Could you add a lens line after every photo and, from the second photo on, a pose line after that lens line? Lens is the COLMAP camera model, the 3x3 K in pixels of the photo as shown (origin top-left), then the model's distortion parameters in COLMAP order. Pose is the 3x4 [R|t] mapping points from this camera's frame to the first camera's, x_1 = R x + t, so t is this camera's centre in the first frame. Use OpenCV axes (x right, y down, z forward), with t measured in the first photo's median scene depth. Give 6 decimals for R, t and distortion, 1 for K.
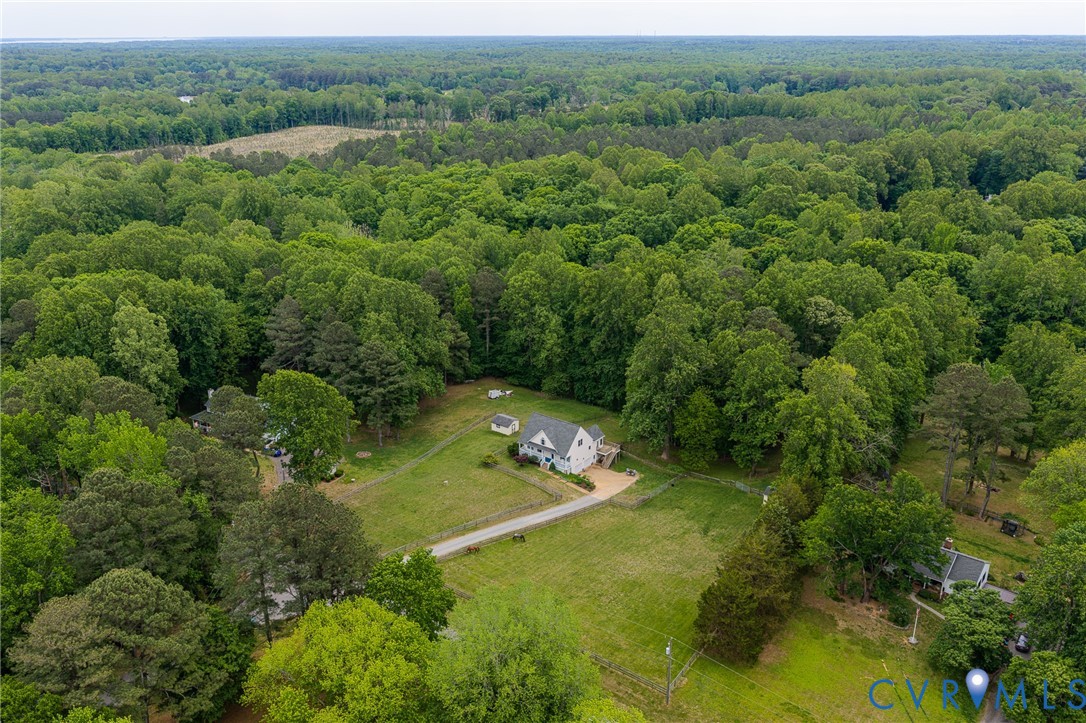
lens RADIAL K [[901.3, 0, 536.3], [0, 901.3, 366.3], [0, 0, 1]] dist [0.011232, -0.021175]
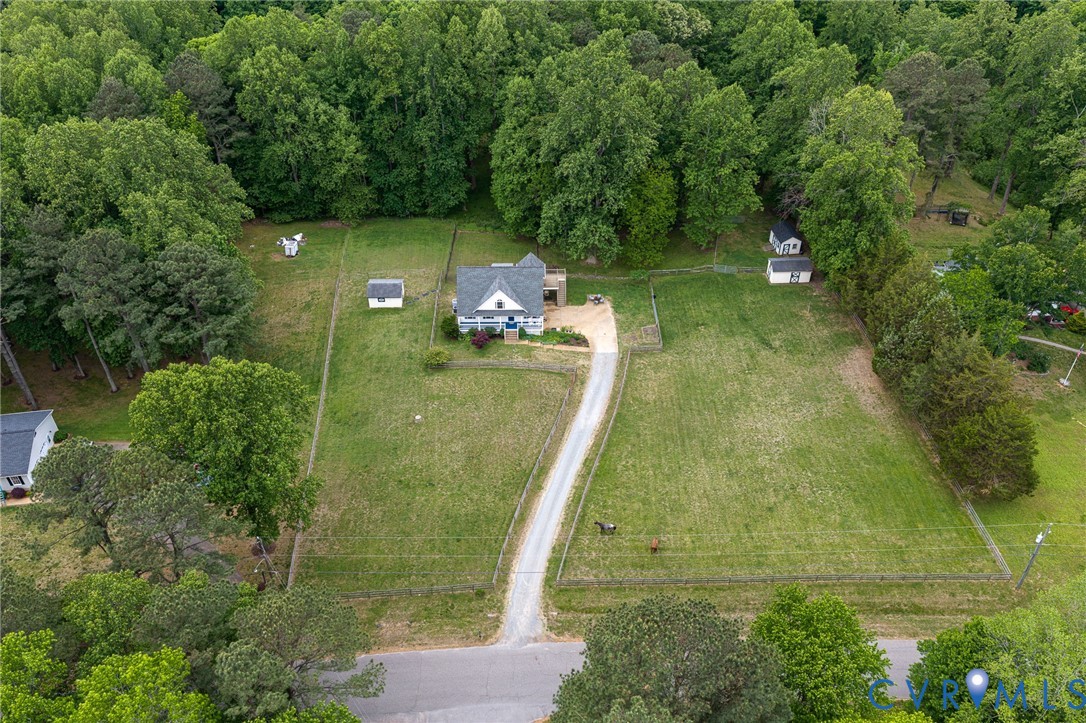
lens RADIAL K [[901.3, 0, 540.8], [0, 901.3, 368.0], [0, 0, 1]] dist [0.011232, -0.021175]
pose [[0.782444, -0.396800, 0.479929, -0.294576], [0.218218, 0.896540, 0.385482, -0.122701], [-0.583235, -0.196889, 0.788081, 0.387988]]
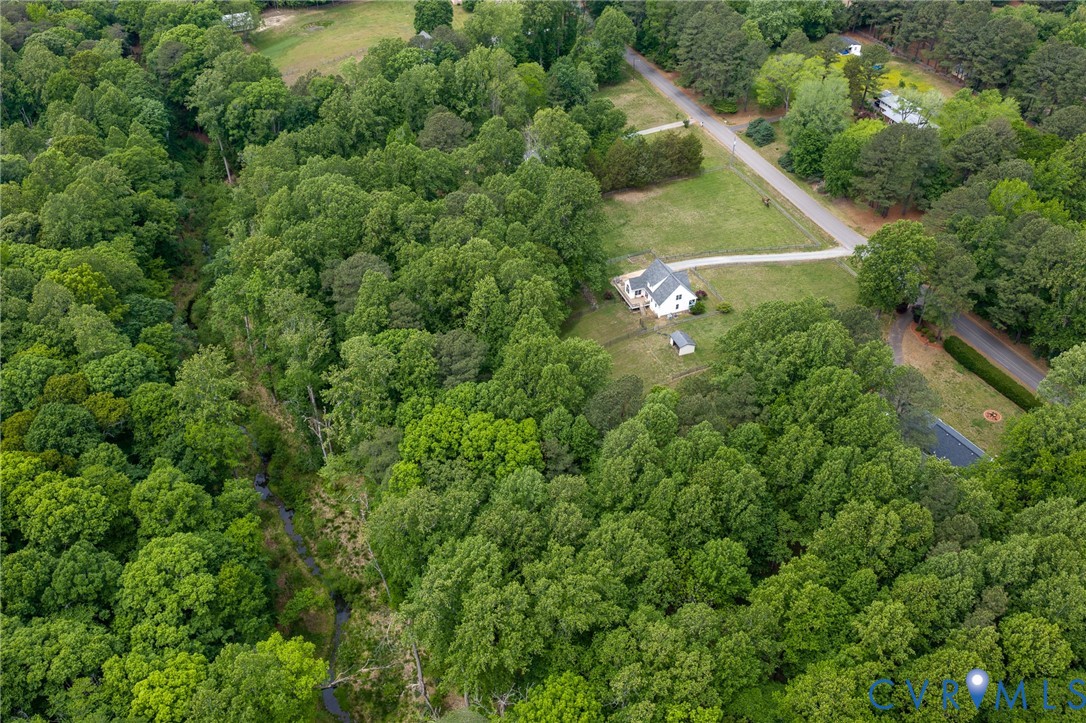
lens RADIAL K [[901.3, 0, 544.0], [0, 901.3, 363.3], [0, 0, 1]] dist [0.011232, -0.021175]
pose [[-0.854269, -0.324774, 0.405890, -0.326609], [0.187565, 0.535636, 0.823355, -0.805870], [-0.484813, 0.779498, -0.396661, 1.514573]]
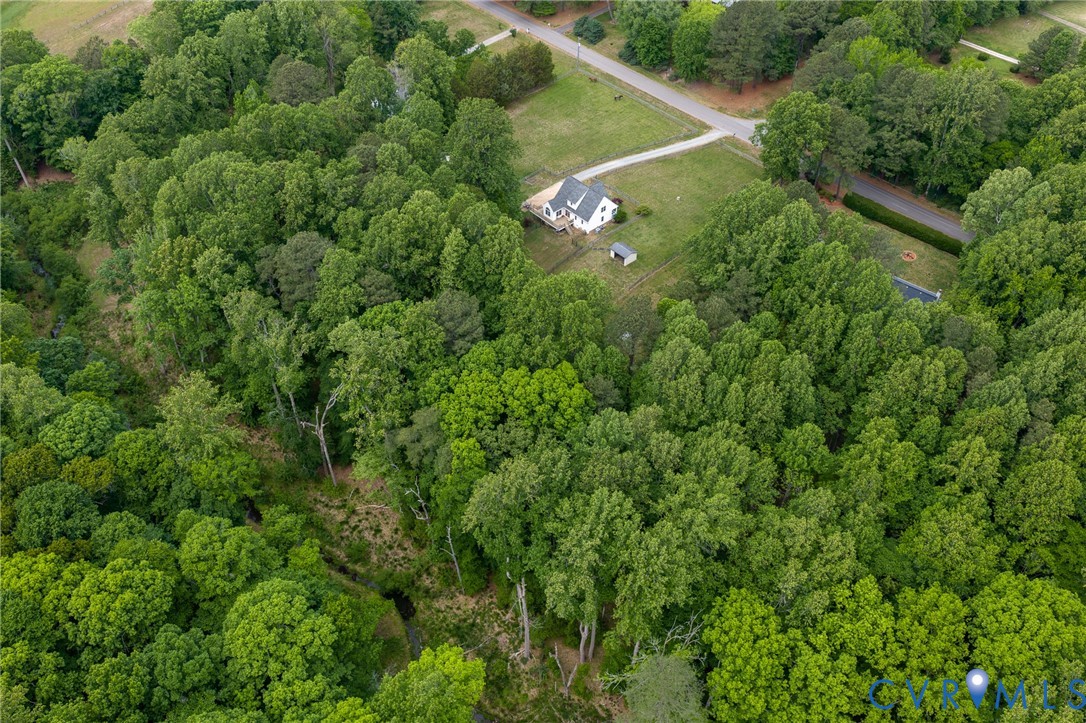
lens RADIAL K [[901.3, 0, 544.5], [0, 901.3, 363.1], [0, 0, 1]] dist [0.011232, -0.021175]
pose [[-0.984173, -0.122276, 0.128266, -0.094120], [0.065058, 0.423958, 0.903342, -0.830480], [-0.164837, 0.897390, -0.409293, 1.564901]]
